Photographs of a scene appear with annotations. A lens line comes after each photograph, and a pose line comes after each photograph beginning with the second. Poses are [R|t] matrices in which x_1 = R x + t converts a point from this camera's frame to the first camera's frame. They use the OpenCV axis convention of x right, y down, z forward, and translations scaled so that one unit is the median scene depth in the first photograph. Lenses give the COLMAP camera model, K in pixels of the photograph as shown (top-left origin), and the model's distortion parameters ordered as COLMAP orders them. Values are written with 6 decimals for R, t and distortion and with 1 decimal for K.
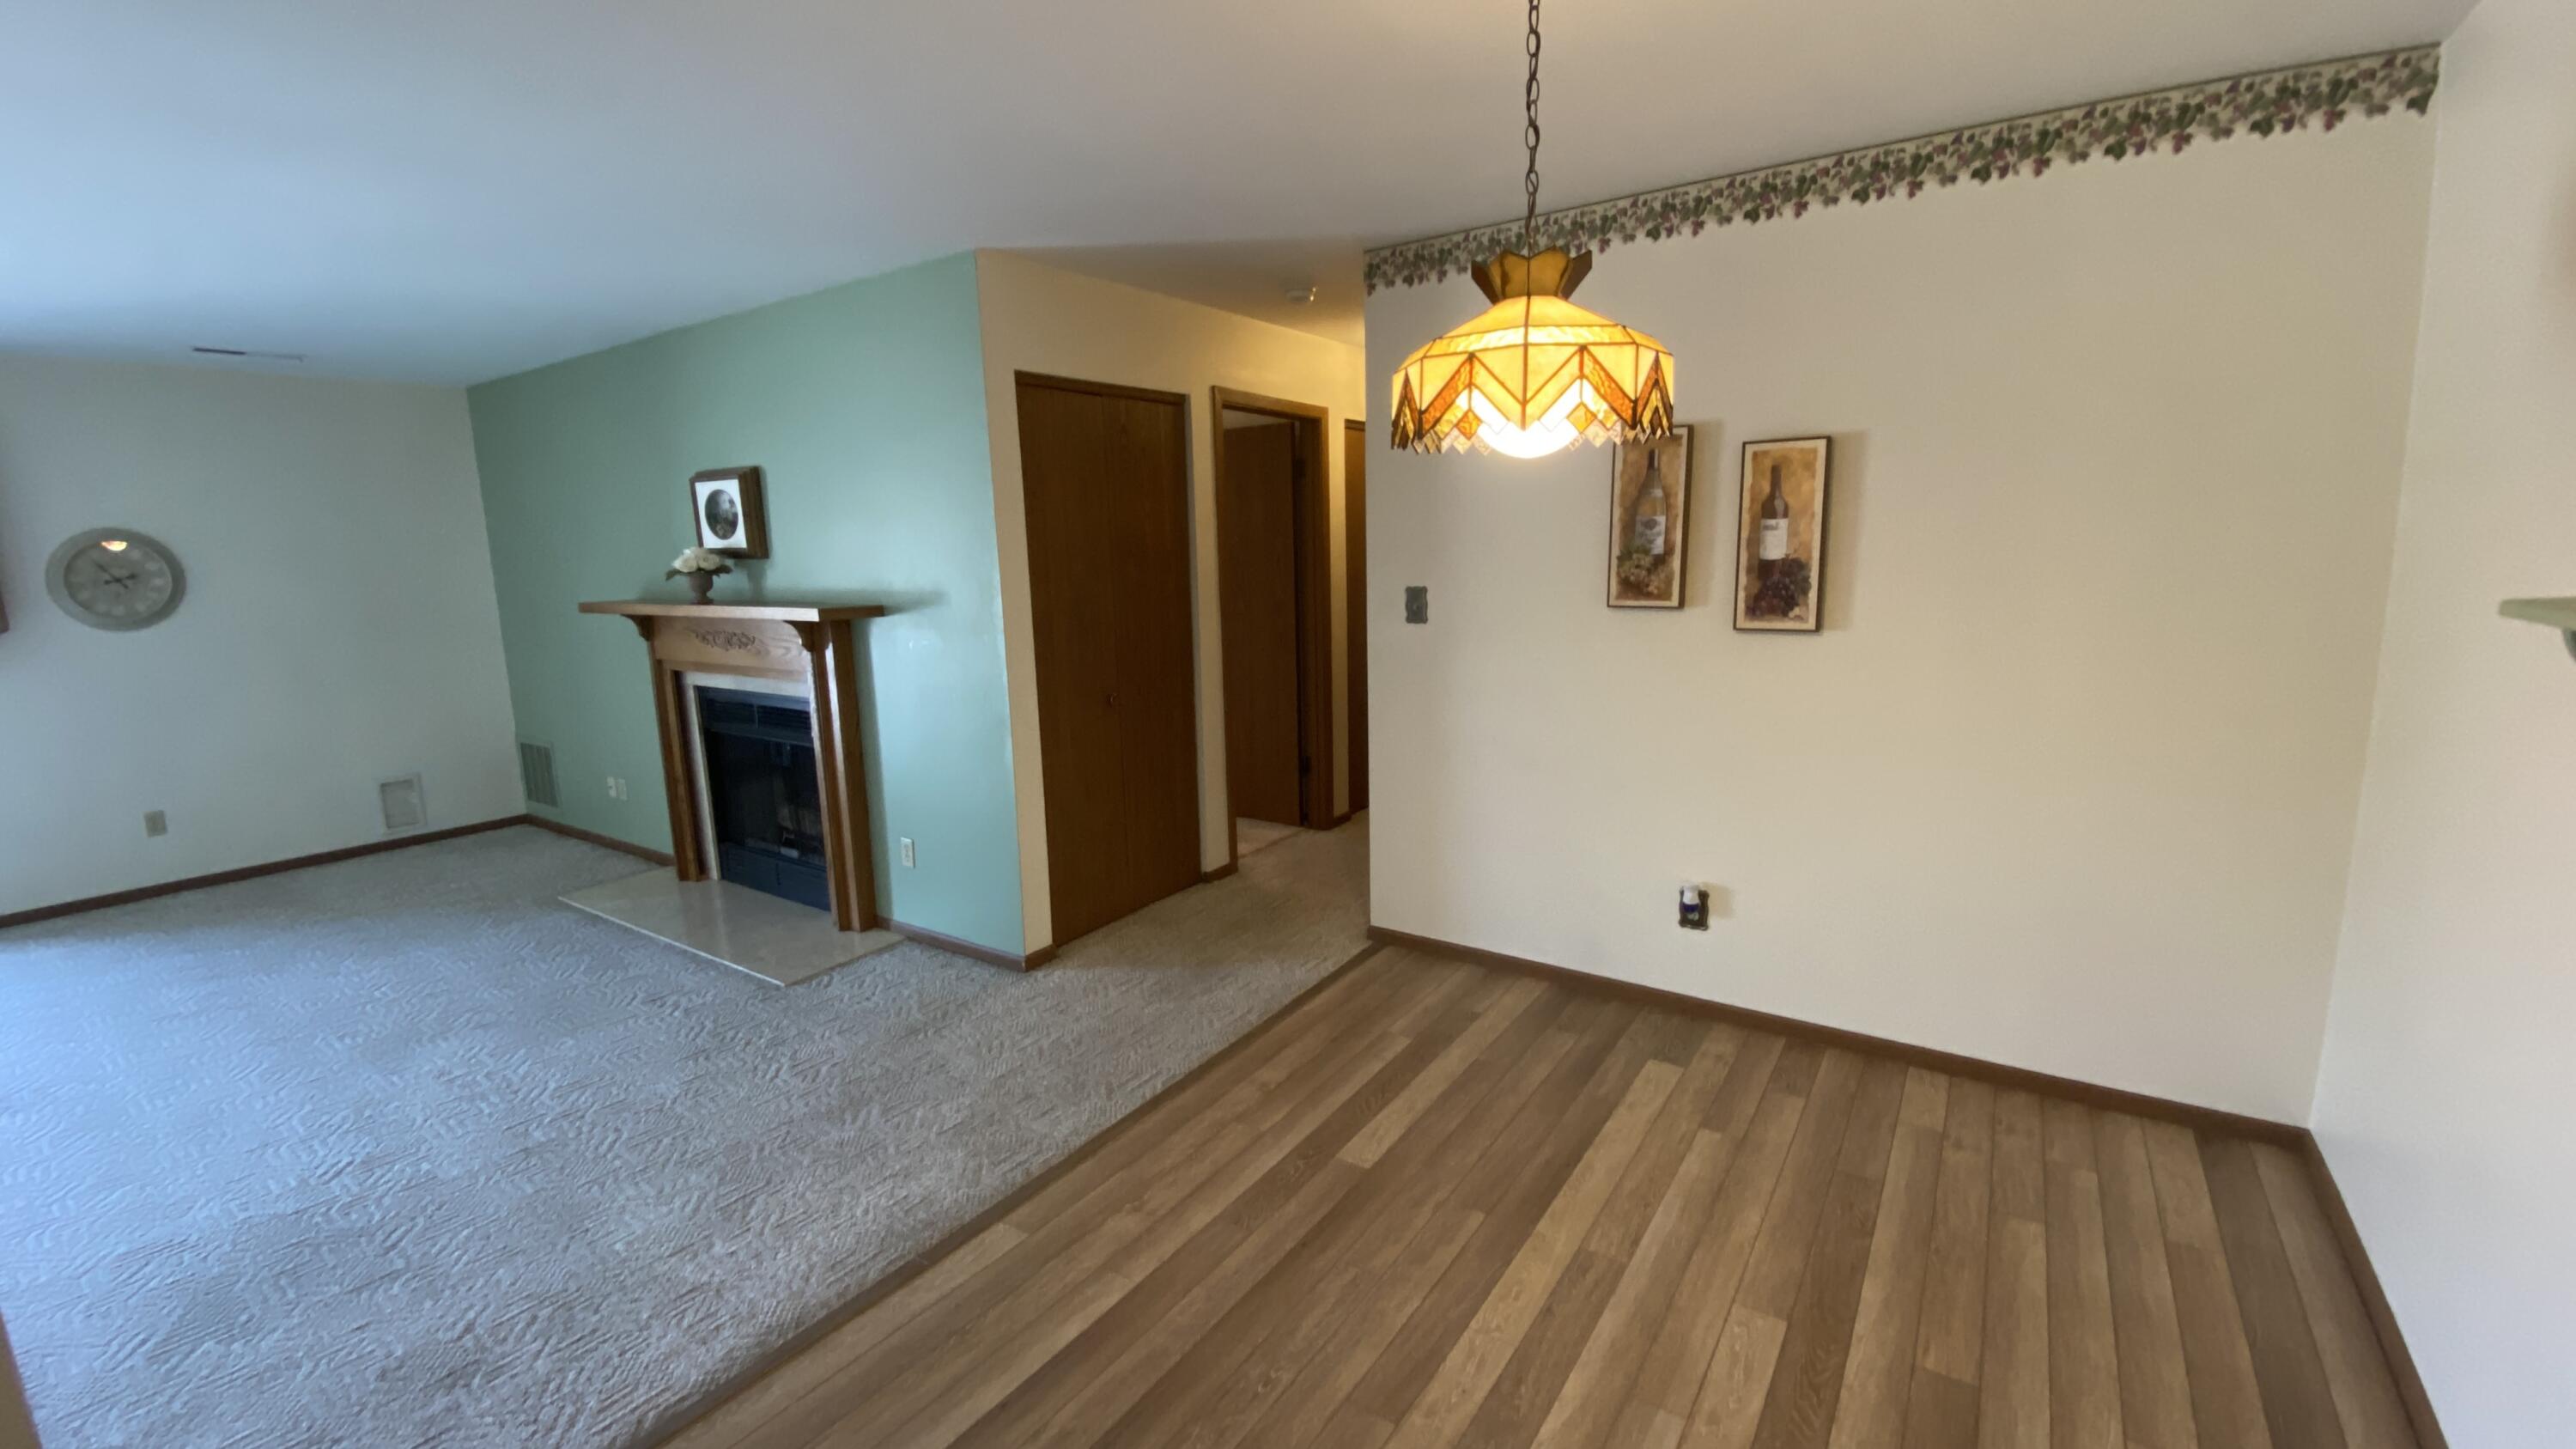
lens RADIAL K [[1040.6, 0, 1292.8], [0, 1040.6, 719.2], [0, 0, 1]] dist [0.023921, -0.024239]
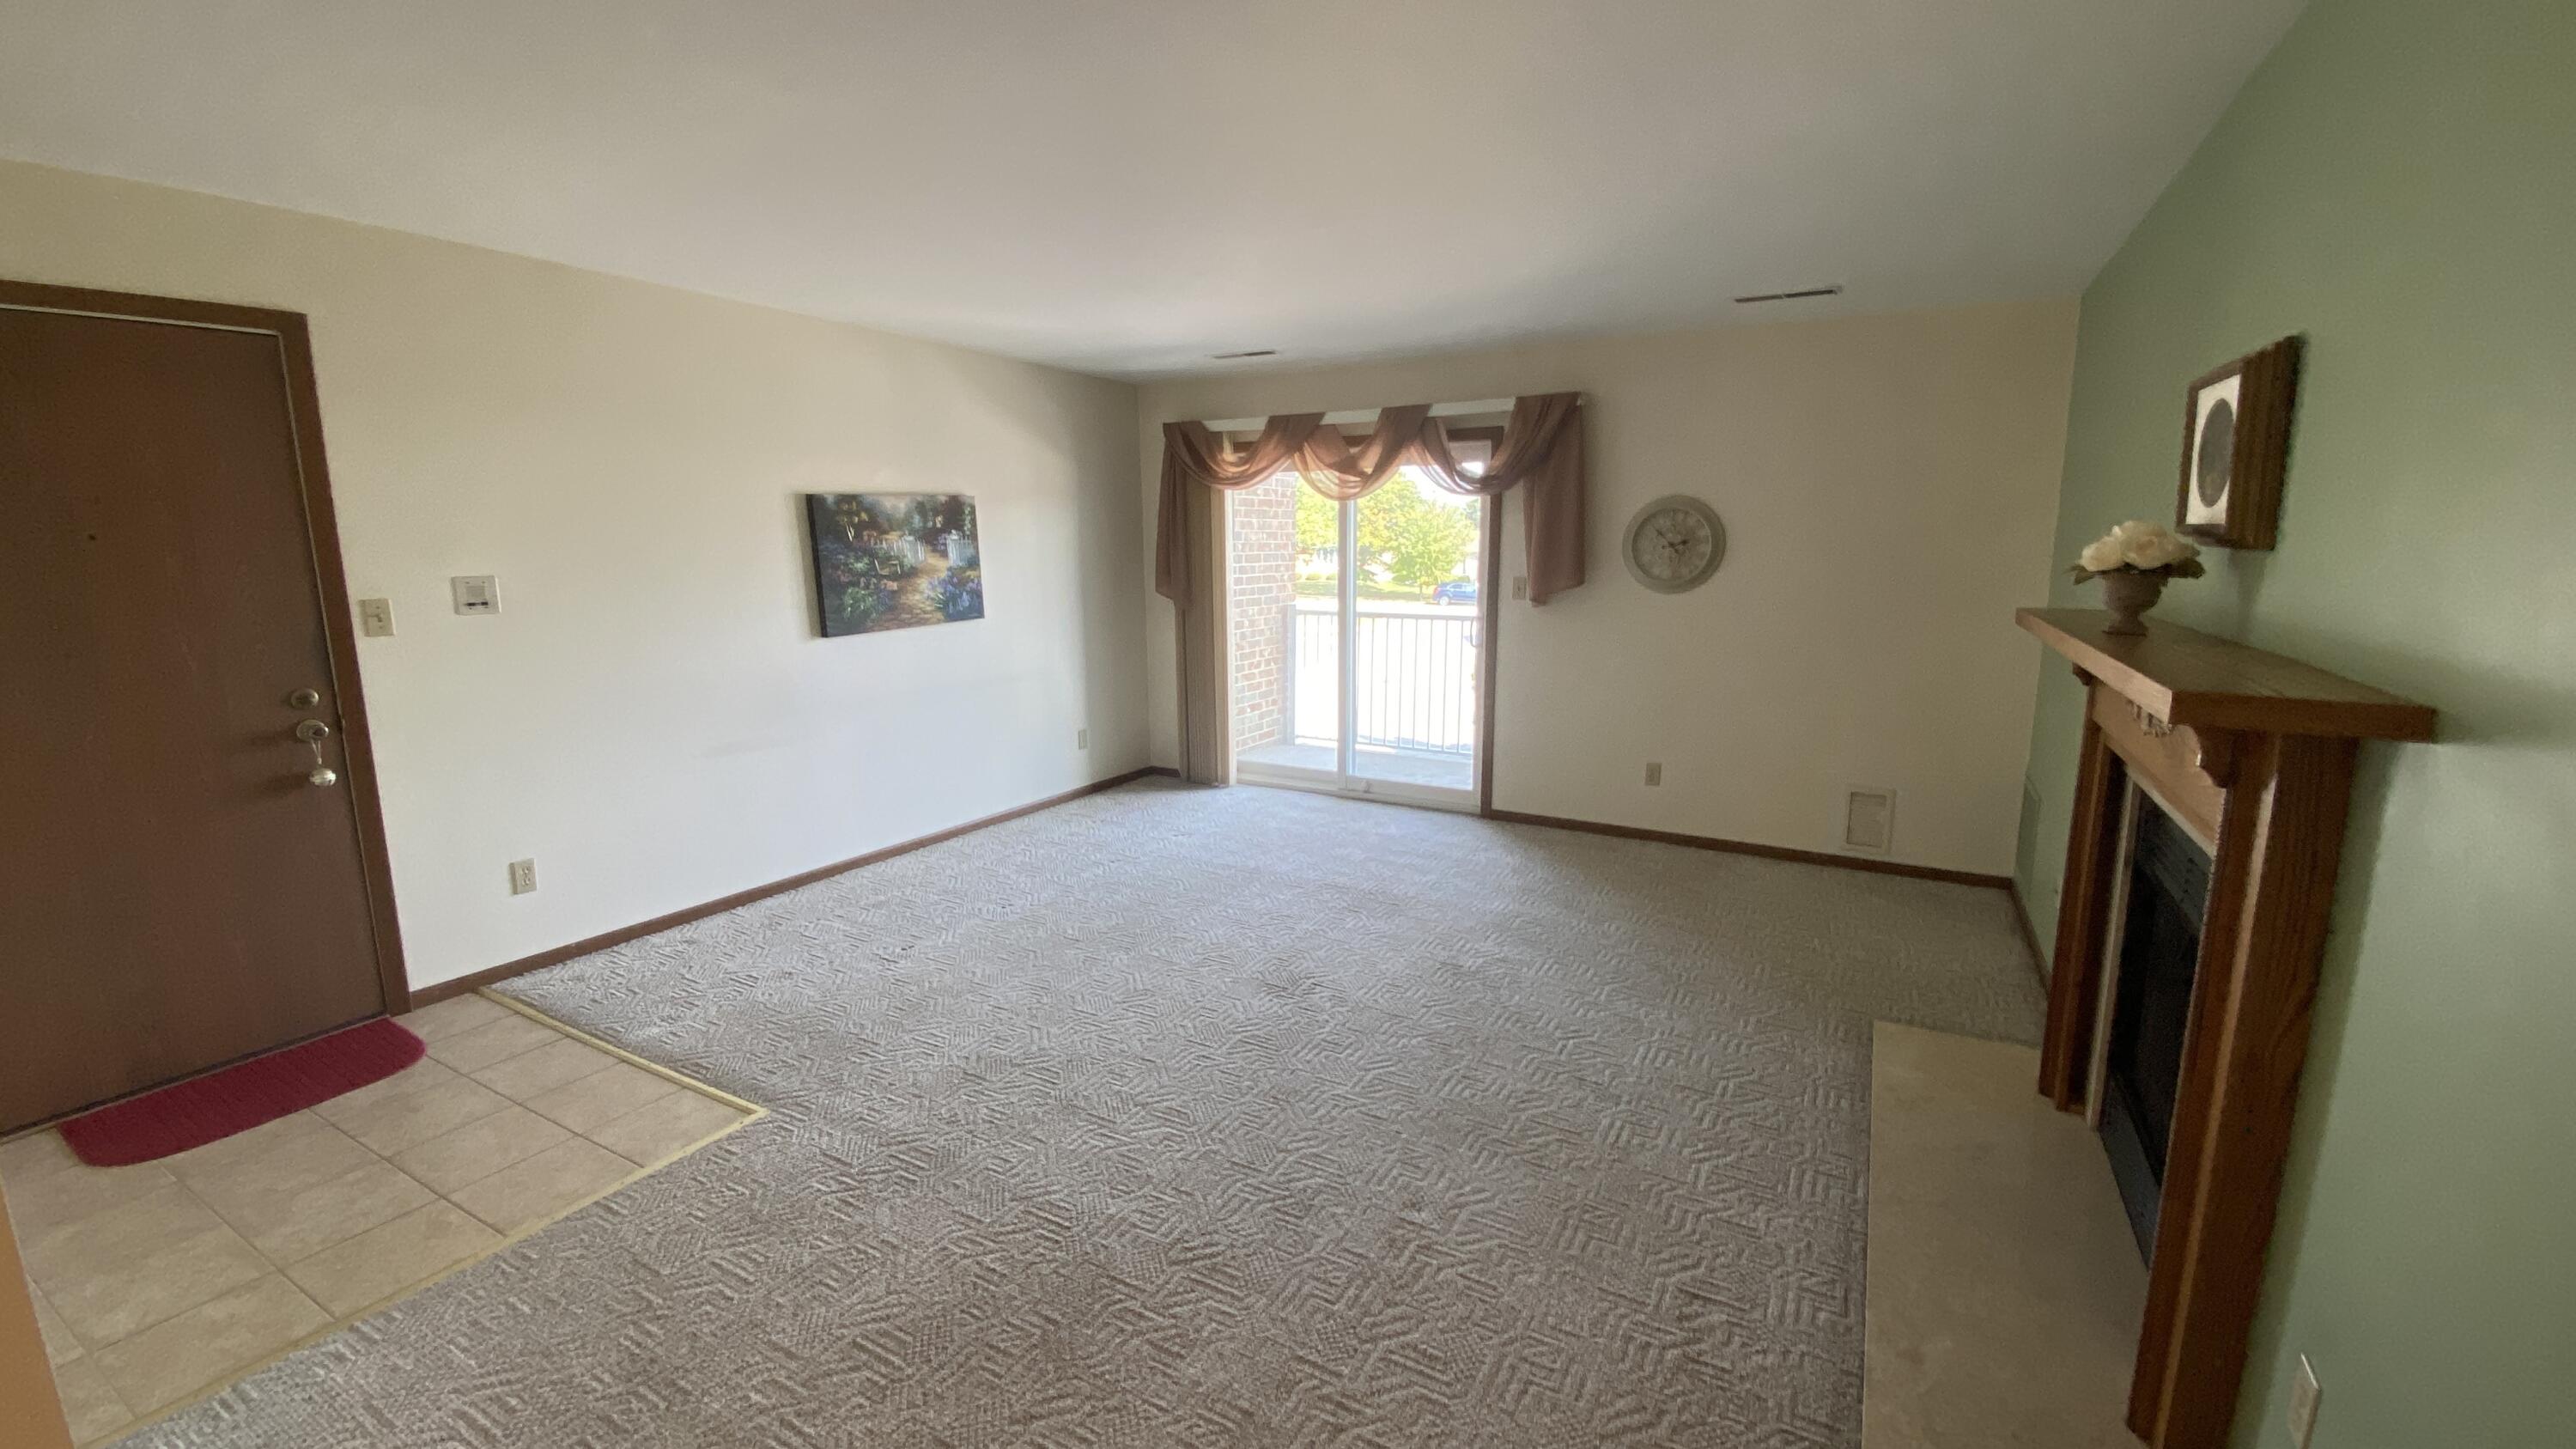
lens RADIAL K [[1038.8, 0, 1289.6], [0, 1038.8, 704.3], [0, 0, 1]] dist [0.024315, -0.020754]
pose [[0.082949, 0.181523, -0.979882, -0.097708], [-0.167782, 0.971778, 0.165818, -0.093638], [0.982328, 0.150652, 0.111065, 0.552779]]
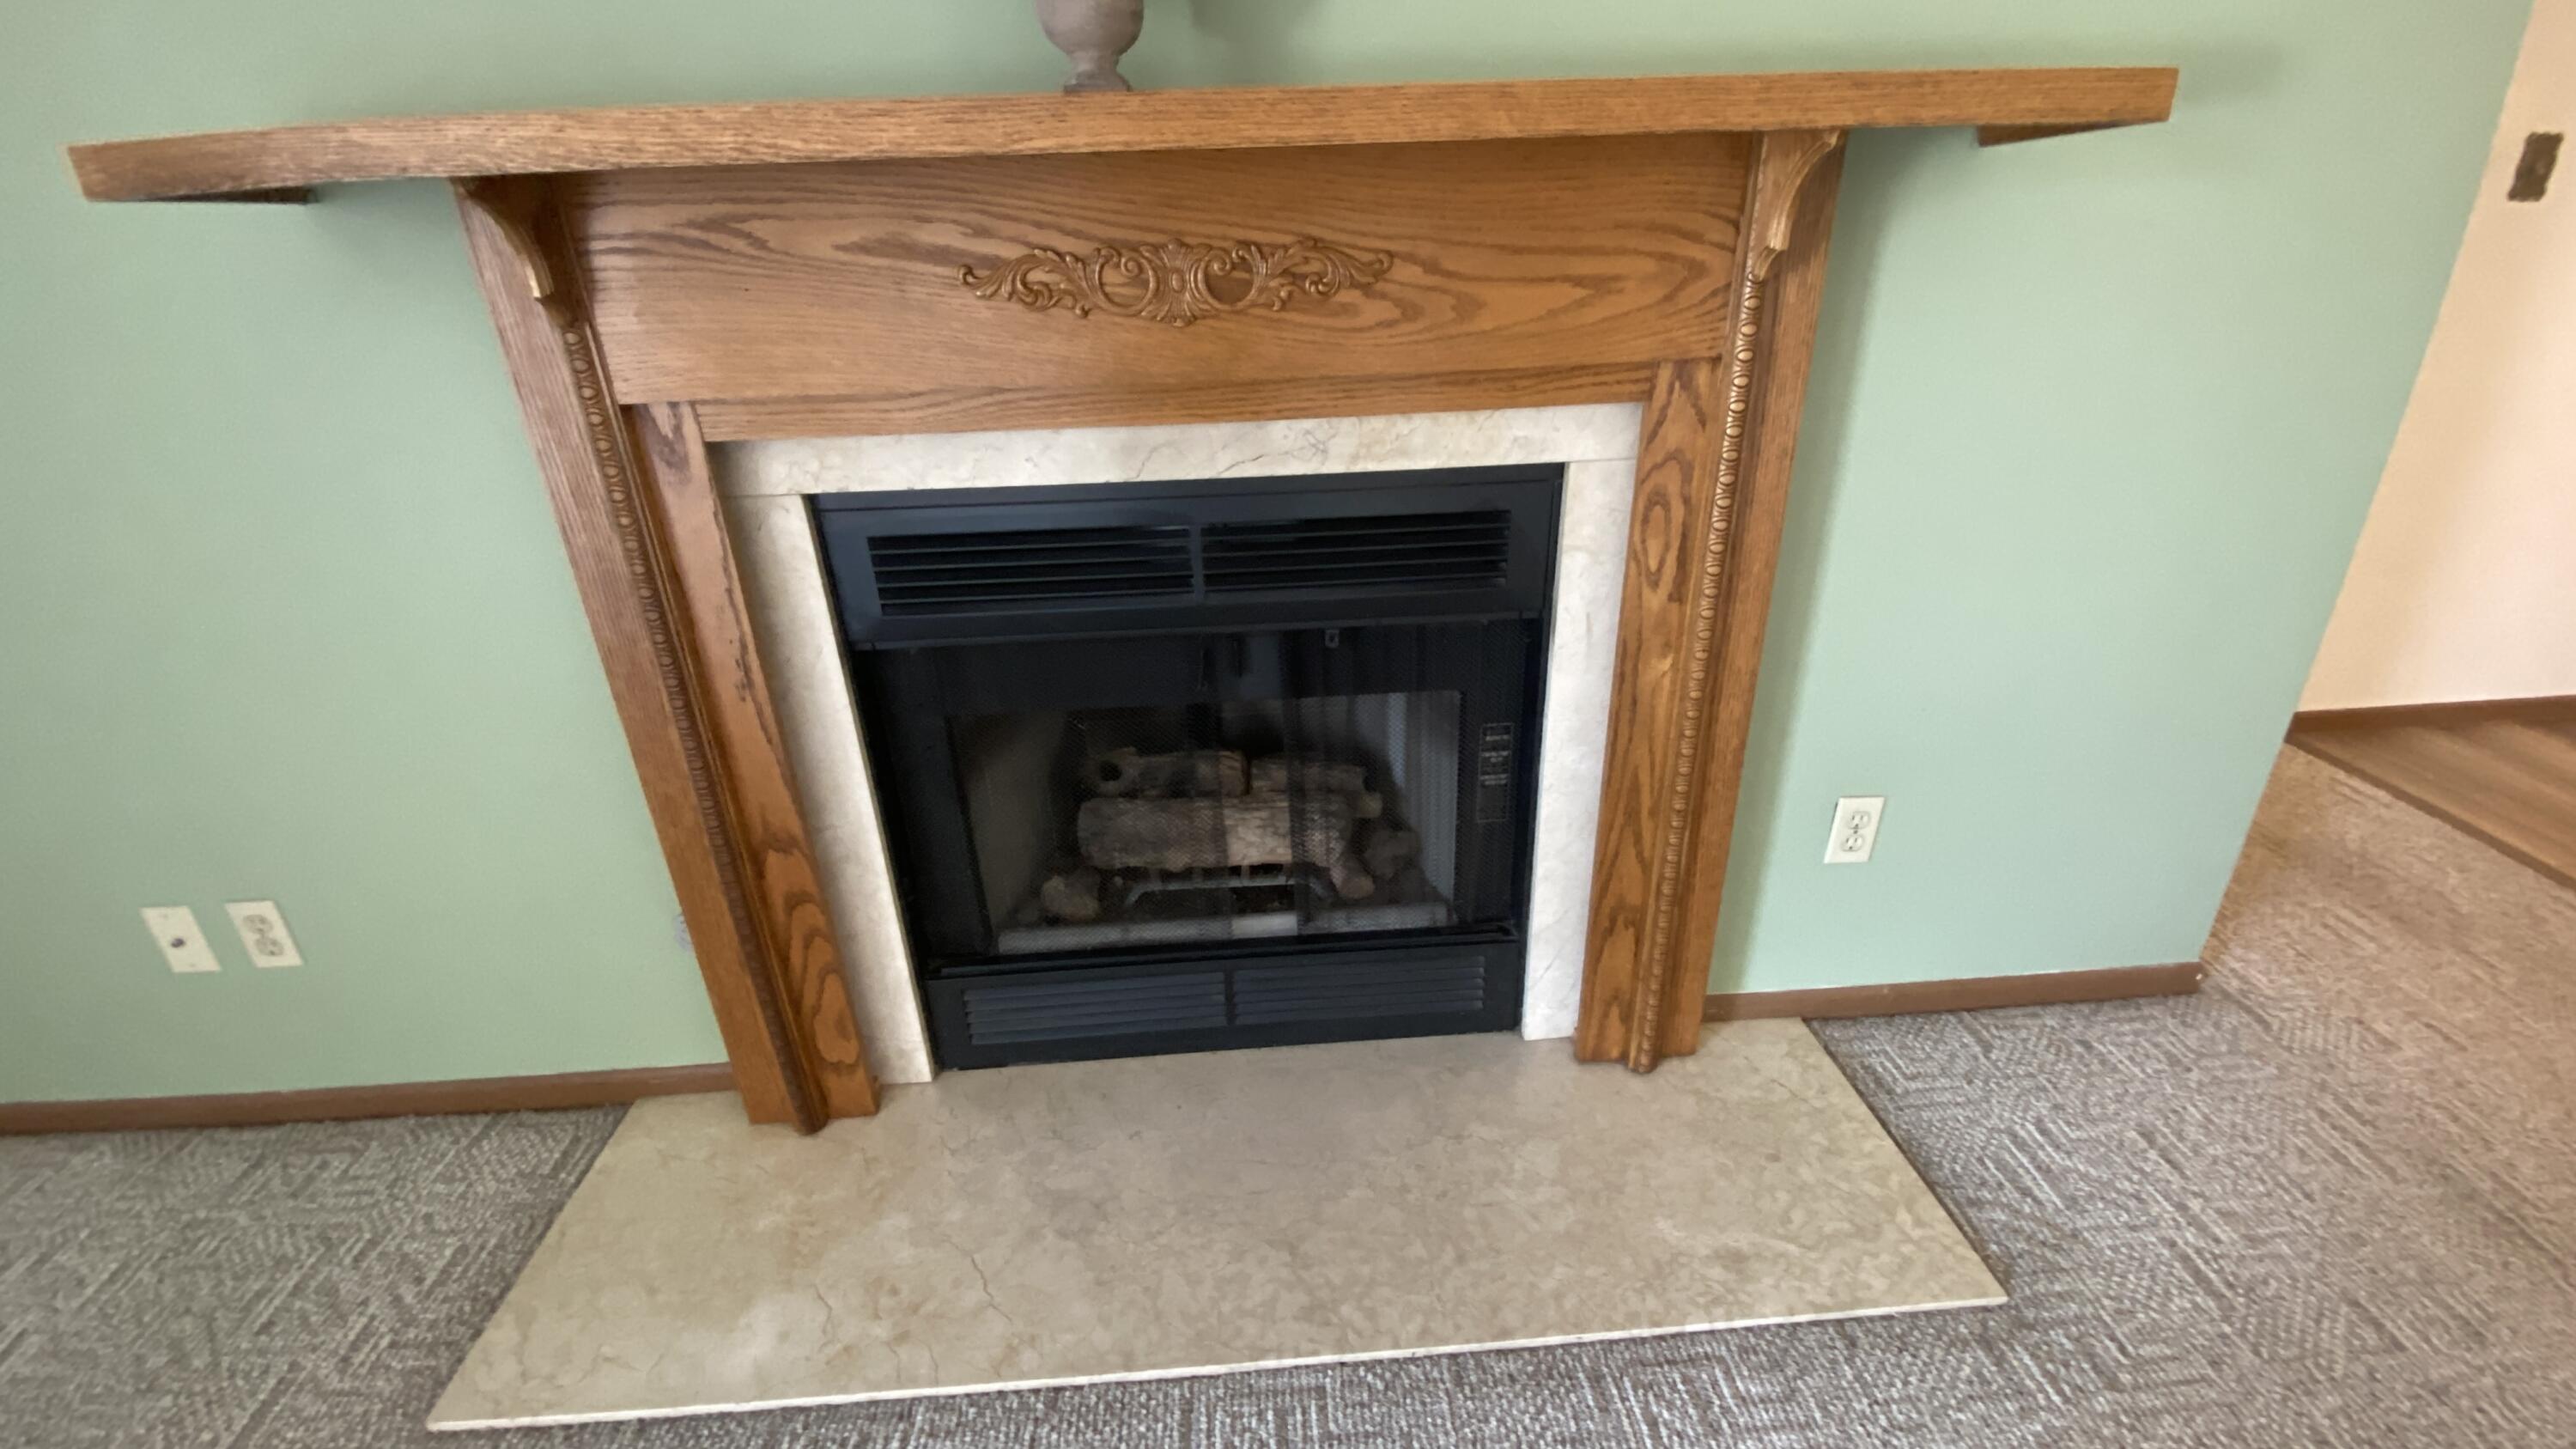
lens RADIAL K [[1040.6, 0, 1292.8], [0, 1040.6, 719.2], [0, 0, 1]] dist [0.023921, -0.024239]
pose [[0.791750, -0.253041, 0.555970, -0.690261], [0.117621, 0.956286, 0.267735, -0.037461], [-0.599414, -0.146585, 0.786903, 0.764815]]
